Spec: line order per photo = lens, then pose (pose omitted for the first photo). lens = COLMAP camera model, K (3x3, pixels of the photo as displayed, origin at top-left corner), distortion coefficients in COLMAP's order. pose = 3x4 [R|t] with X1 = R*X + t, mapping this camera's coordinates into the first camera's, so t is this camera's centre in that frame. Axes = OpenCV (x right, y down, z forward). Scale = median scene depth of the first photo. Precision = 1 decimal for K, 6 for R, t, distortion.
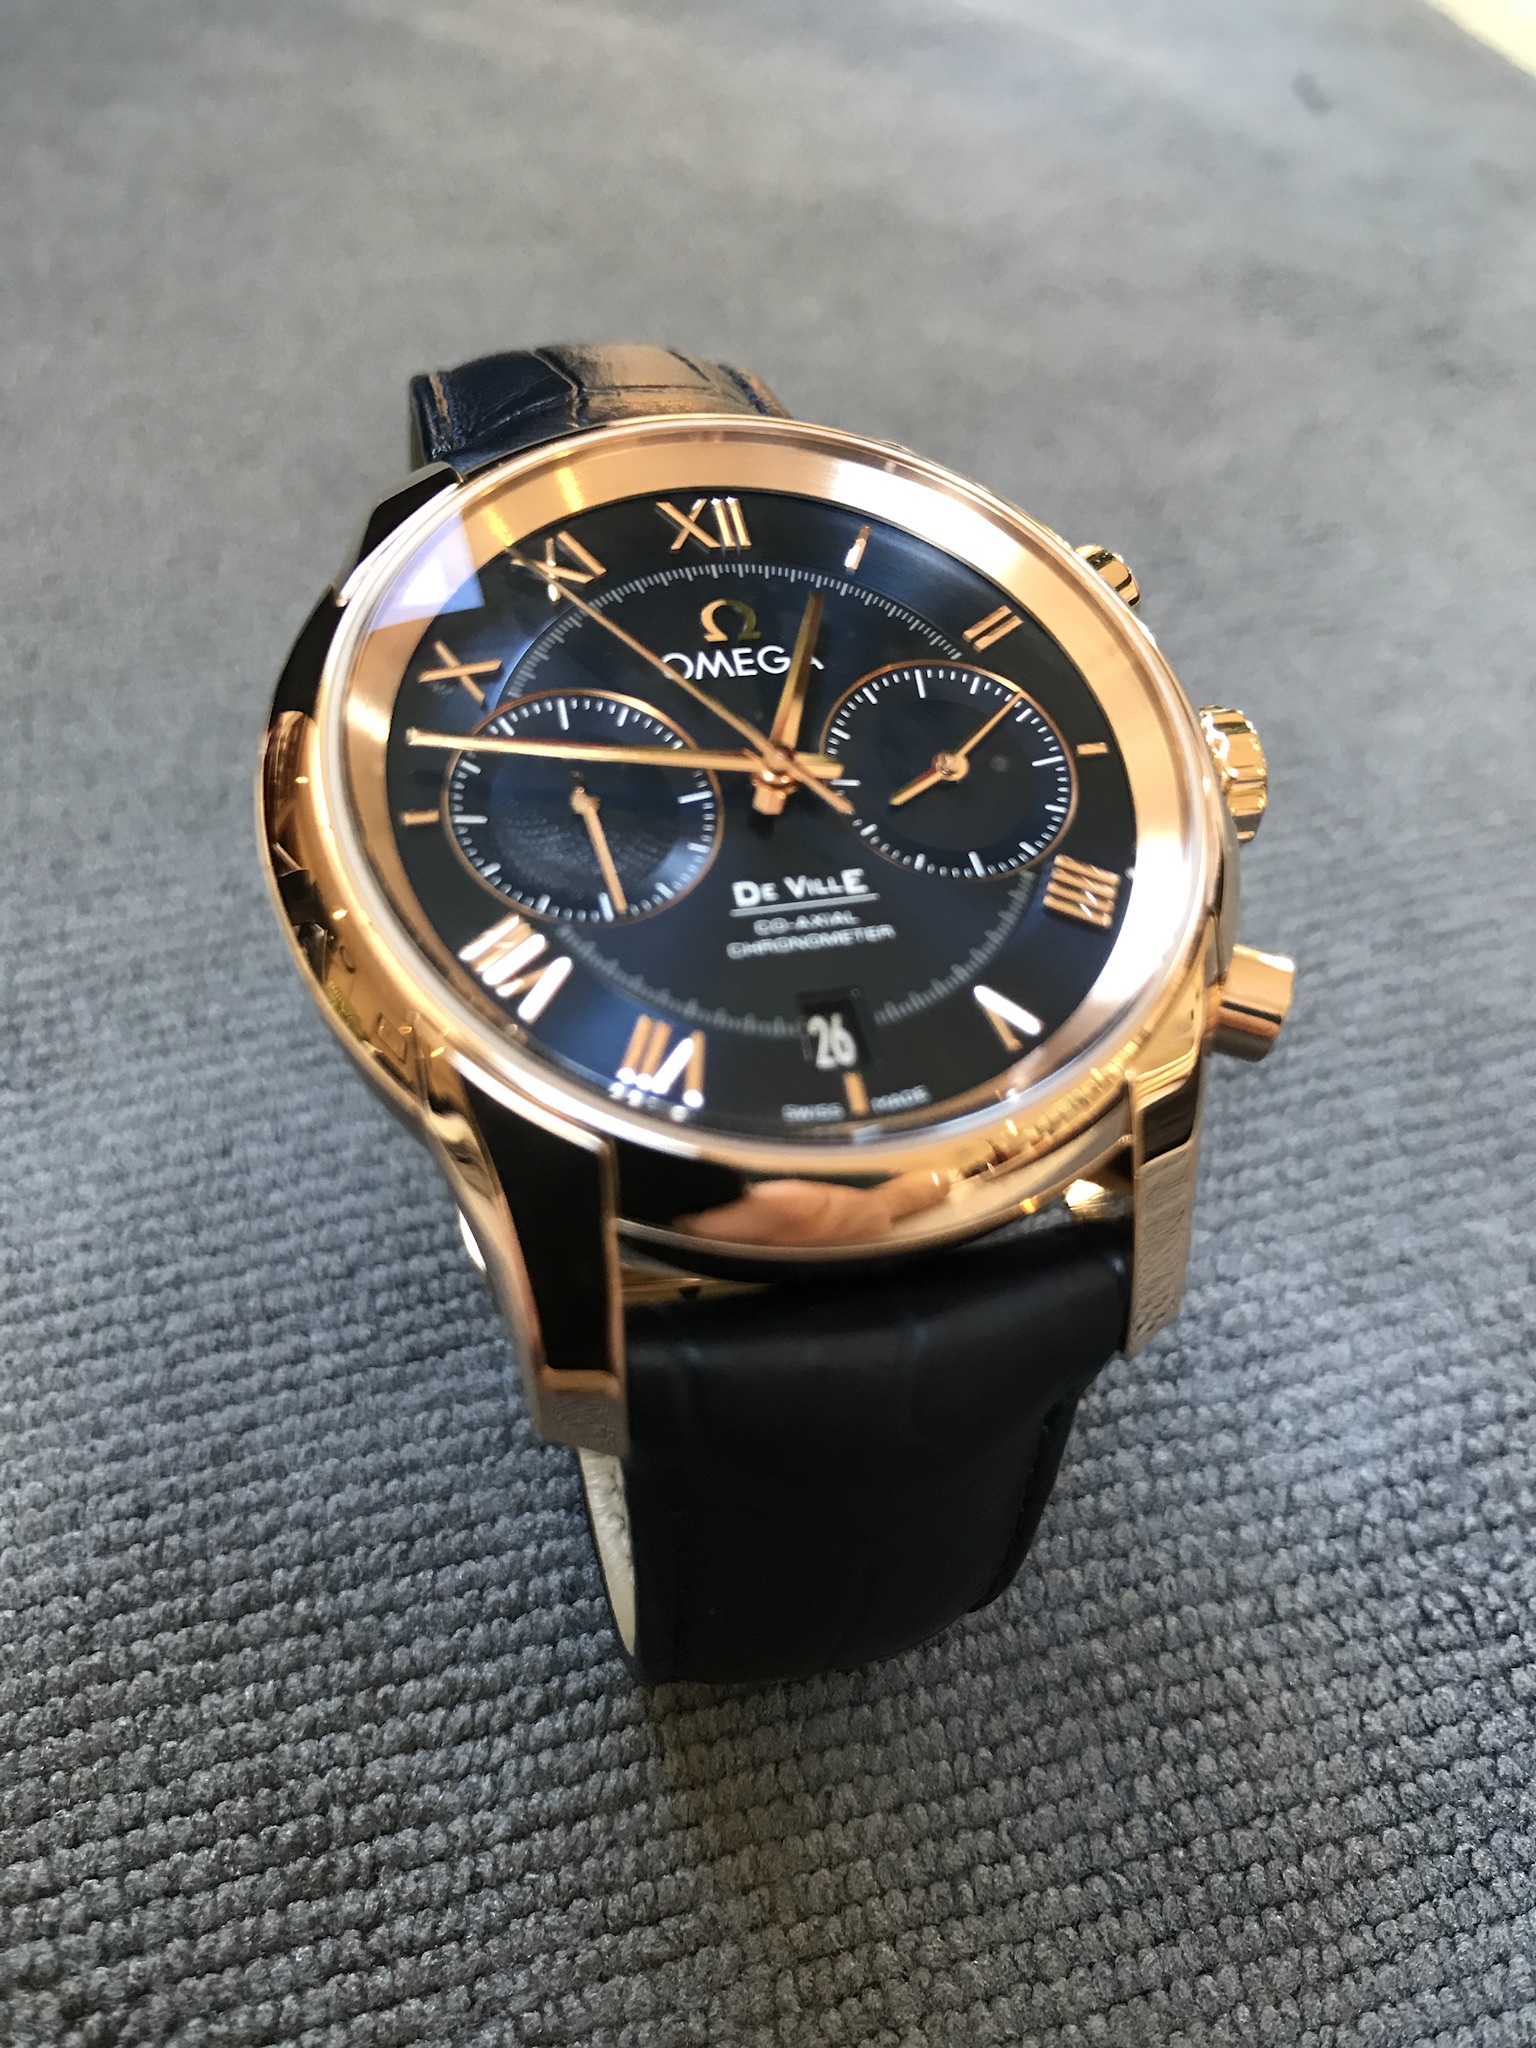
lens RADIAL K [[1752.0, 0, 771.7], [0, 1752.0, 1026.8], [0, 0, 1]] dist [0.026908, -0.046287]
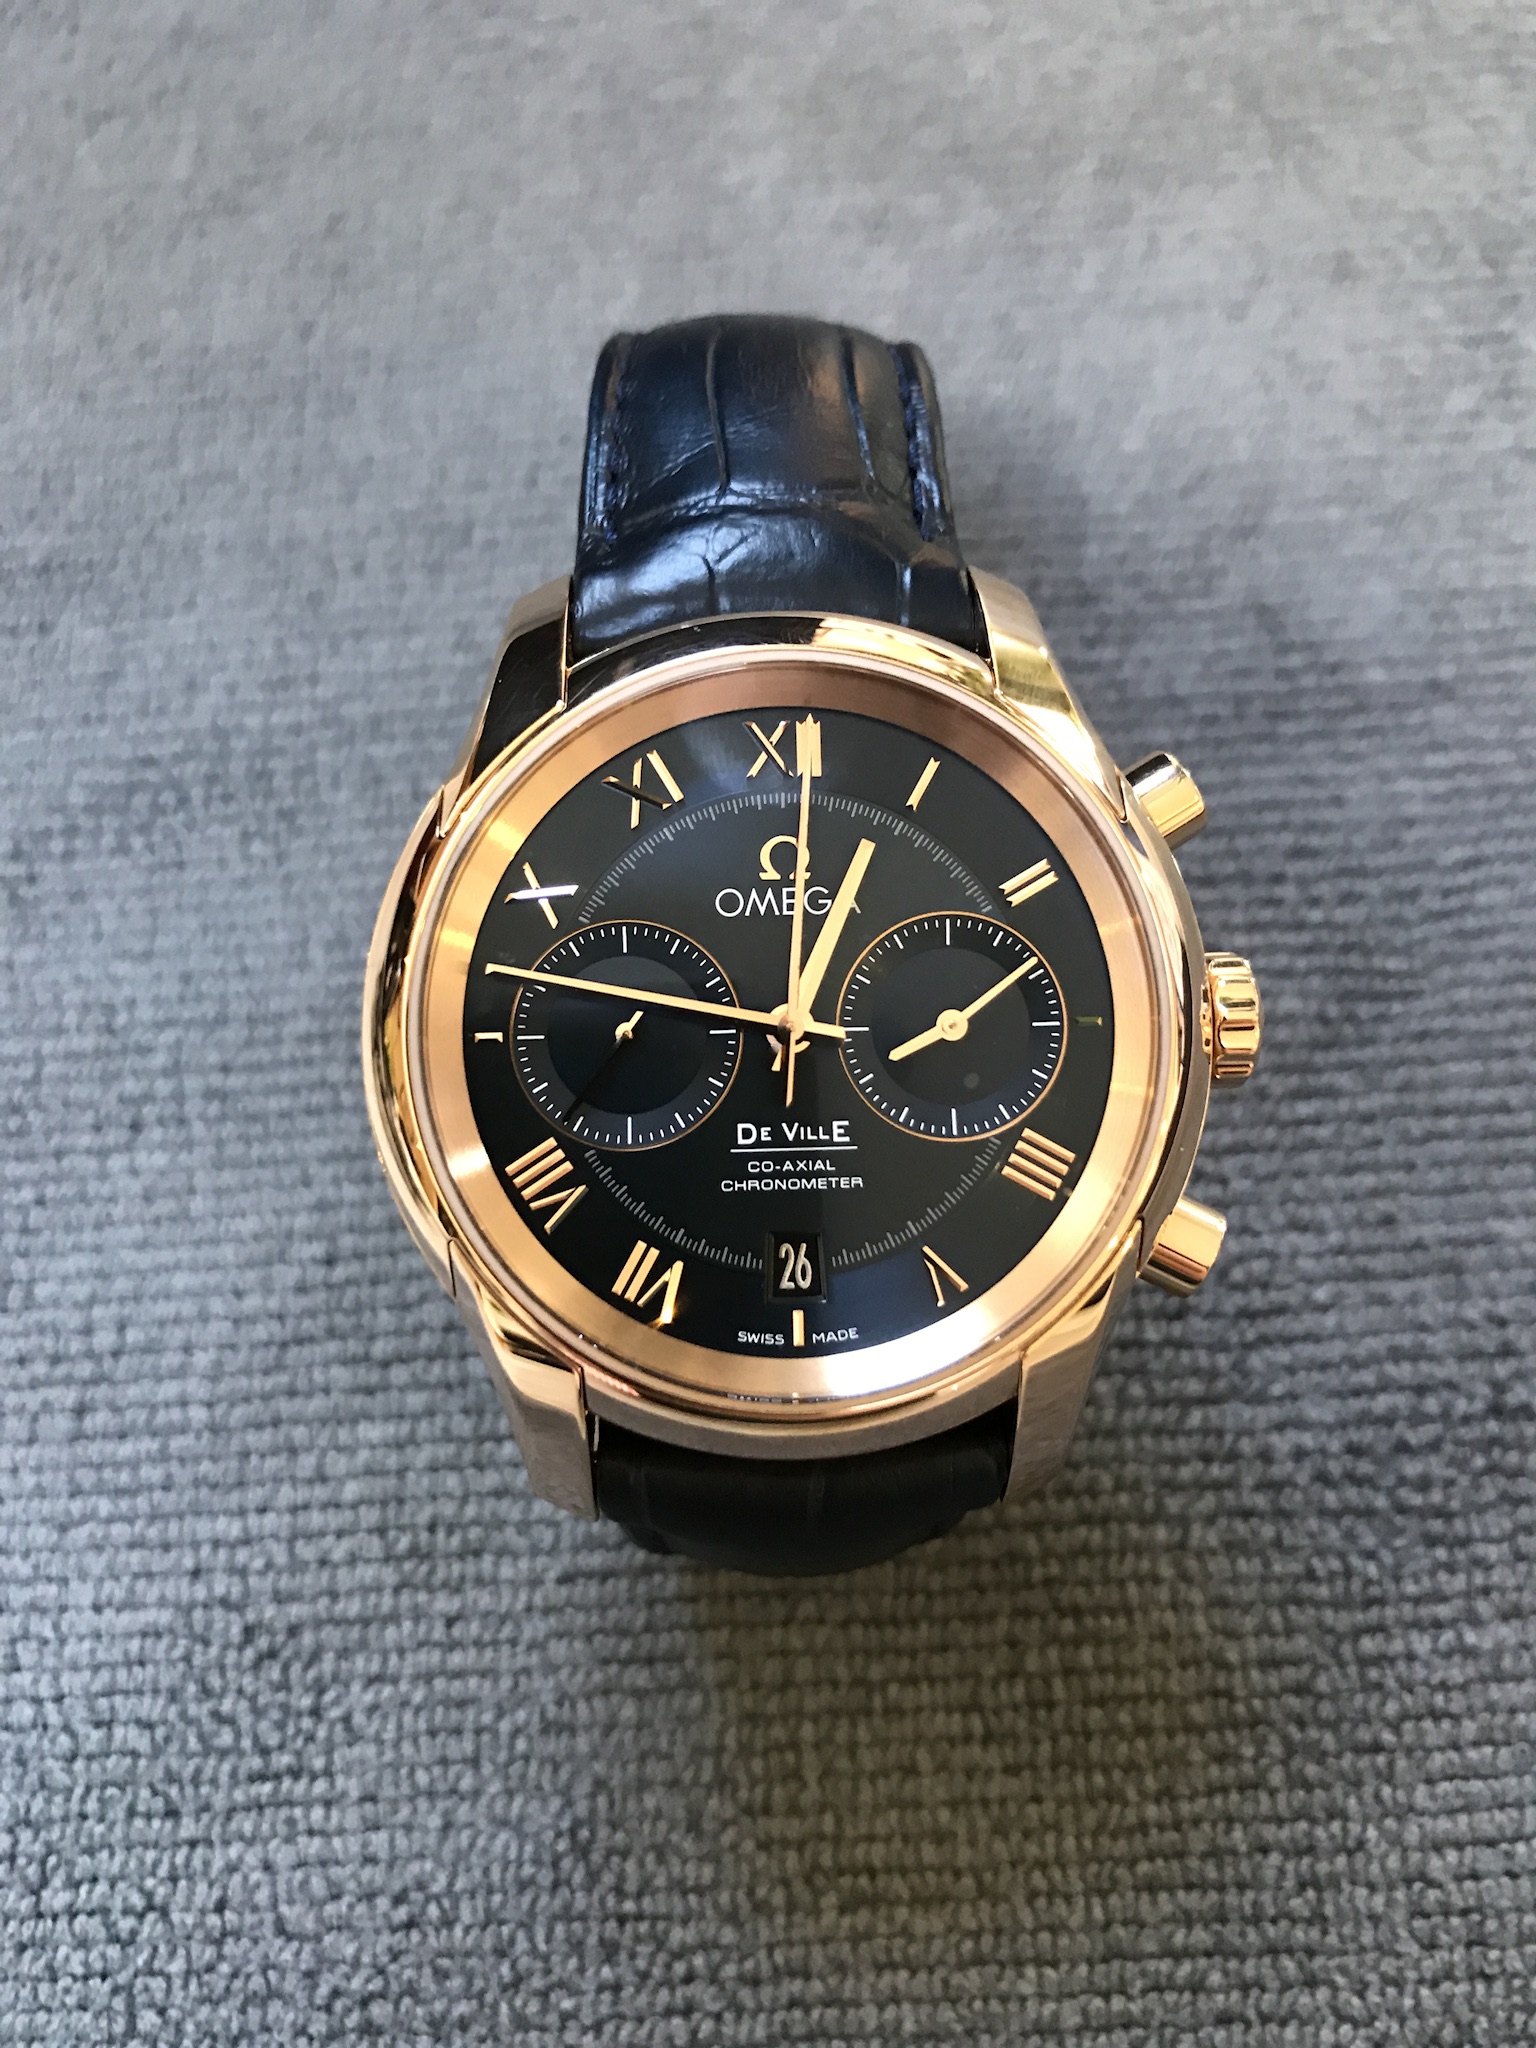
lens RADIAL K [[1752.0, 0, 780.2], [0, 1752.0, 1005.5], [0, 0, 1]] dist [0.026908, -0.046287]
pose [[0.970641, 0.190426, -0.146952, 0.138772], [-0.120718, 0.914084, 0.387141, -0.517231], [0.208048, -0.358035, 0.910235, -0.046937]]
